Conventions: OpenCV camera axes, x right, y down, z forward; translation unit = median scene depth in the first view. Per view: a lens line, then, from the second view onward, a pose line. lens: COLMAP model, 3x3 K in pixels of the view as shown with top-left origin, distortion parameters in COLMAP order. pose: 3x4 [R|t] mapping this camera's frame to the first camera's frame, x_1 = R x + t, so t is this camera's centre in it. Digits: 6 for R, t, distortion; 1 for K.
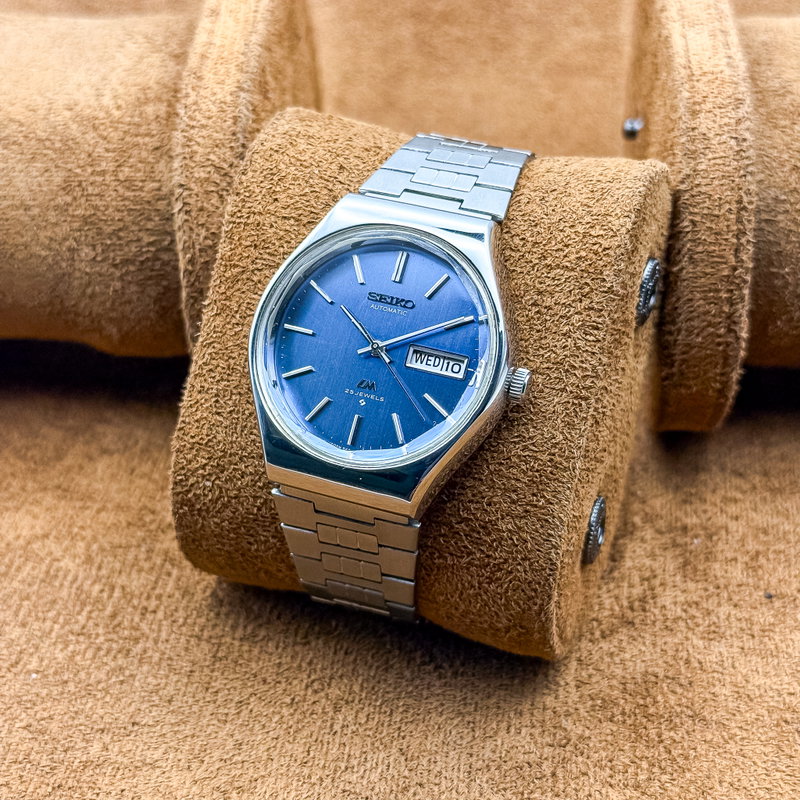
lens RADIAL K [[1458.9, 0, 374.5], [0, 1458.9, 438.2], [0, 0, 1]] dist [0.087576, 0.175233]
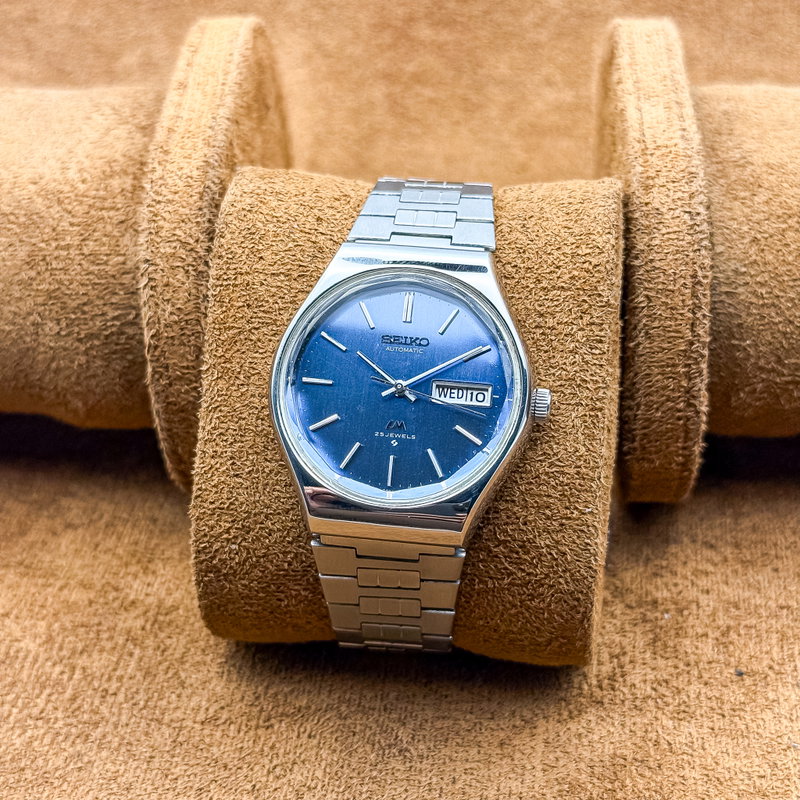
lens RADIAL K [[1458.9, 0, 374.5], [0, 1458.9, 438.2], [0, 0, 1]] dist [0.087576, 0.175233]
pose [[0.975748, -0.140196, 0.168108, -0.179923], [0.144788, 0.989344, -0.015320, -0.013280], [-0.164169, 0.039288, 0.985650, -0.002175]]
